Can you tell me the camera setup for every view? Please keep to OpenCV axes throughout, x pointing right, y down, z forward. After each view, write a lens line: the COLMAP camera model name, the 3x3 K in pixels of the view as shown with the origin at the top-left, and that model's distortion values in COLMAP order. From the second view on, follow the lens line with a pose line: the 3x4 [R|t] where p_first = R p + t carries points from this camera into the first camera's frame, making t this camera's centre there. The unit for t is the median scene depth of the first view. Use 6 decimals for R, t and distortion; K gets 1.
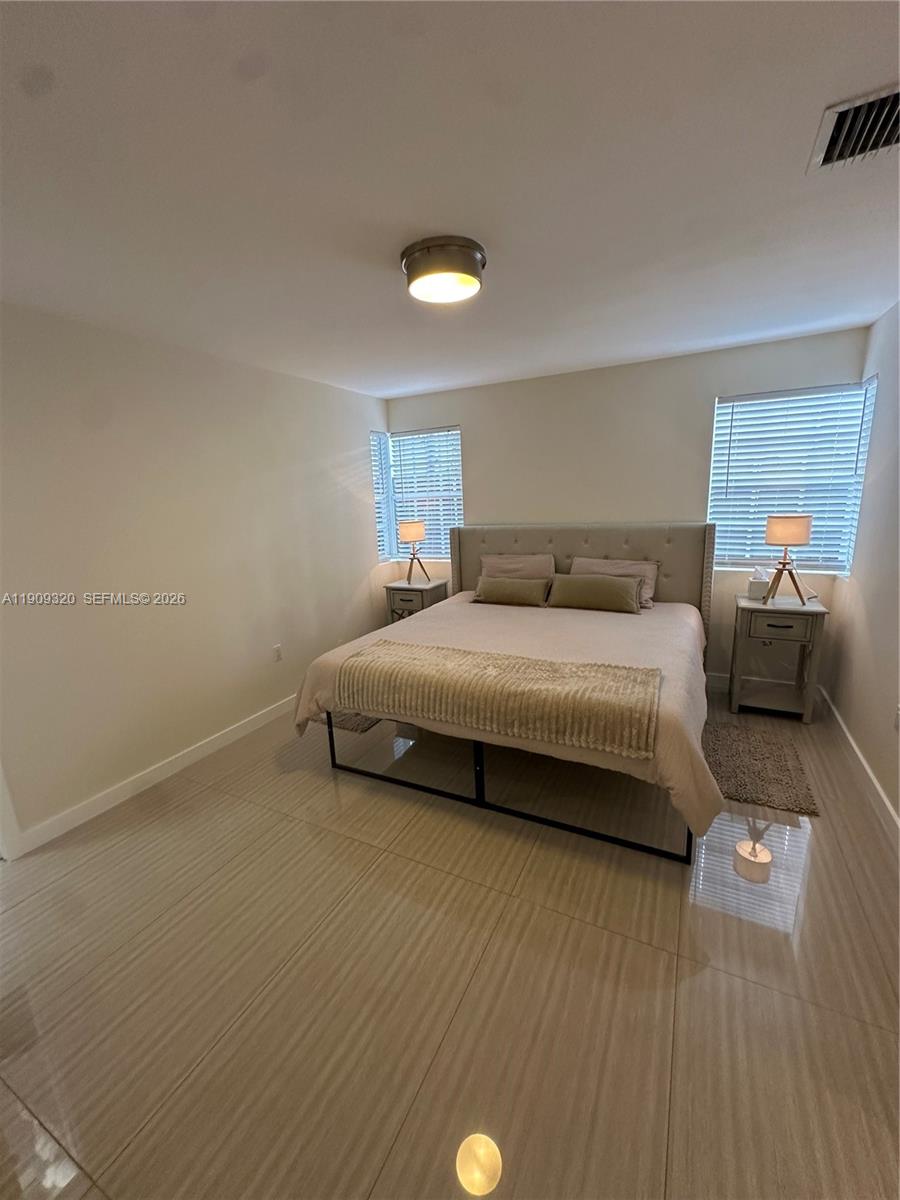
lens RADIAL K [[480.0, 0, 452.0], [0, 480.0, 600.6], [0, 0, 1]] dist [-0.004236, 0.000906]
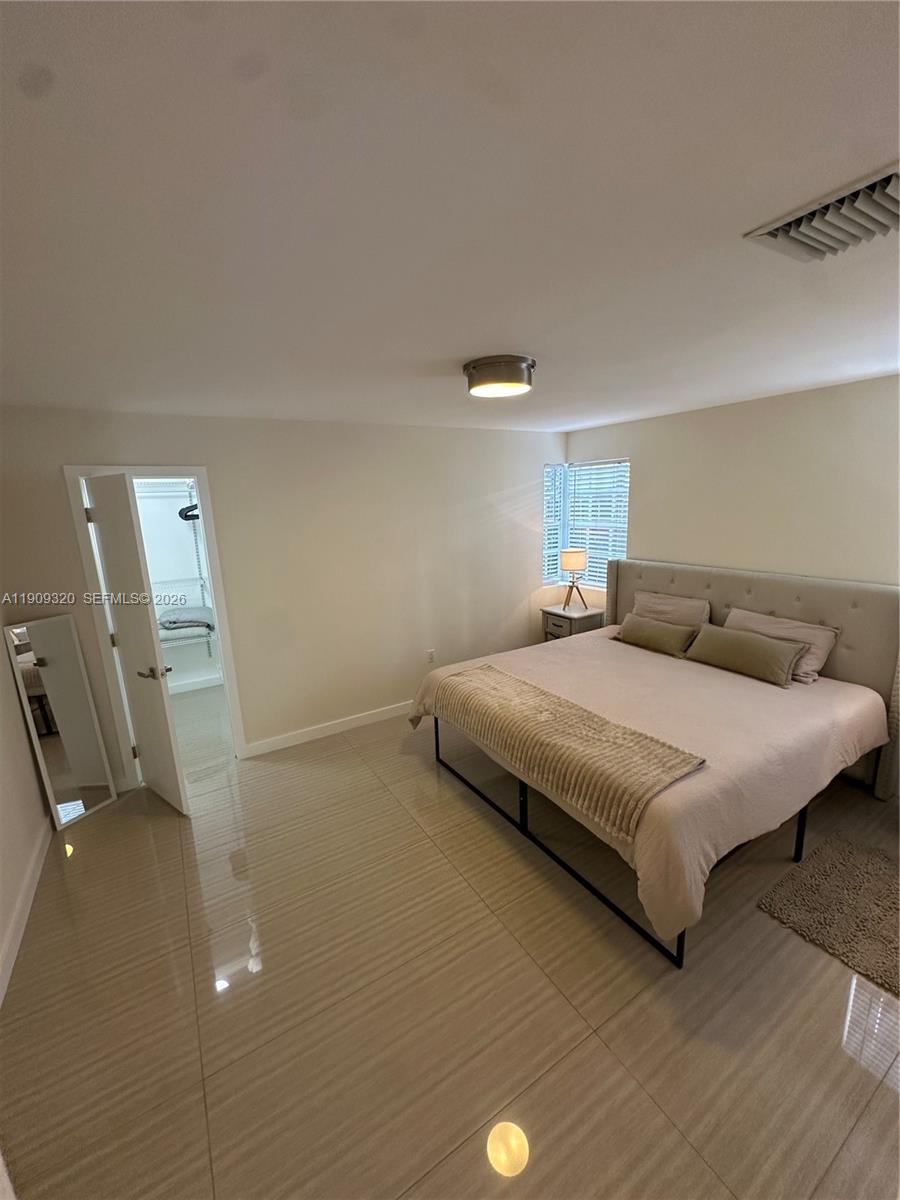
lens RADIAL K [[480.0, 0, 451.6], [0, 480.0, 599.6], [0, 0, 1]] dist [-0.004236, 0.000906]
pose [[0.855991, 0.120383, -0.502780, 0.266613], [-0.113442, 0.992547, 0.044513, -0.089835], [0.504392, 0.018934, 0.863267, -0.034084]]
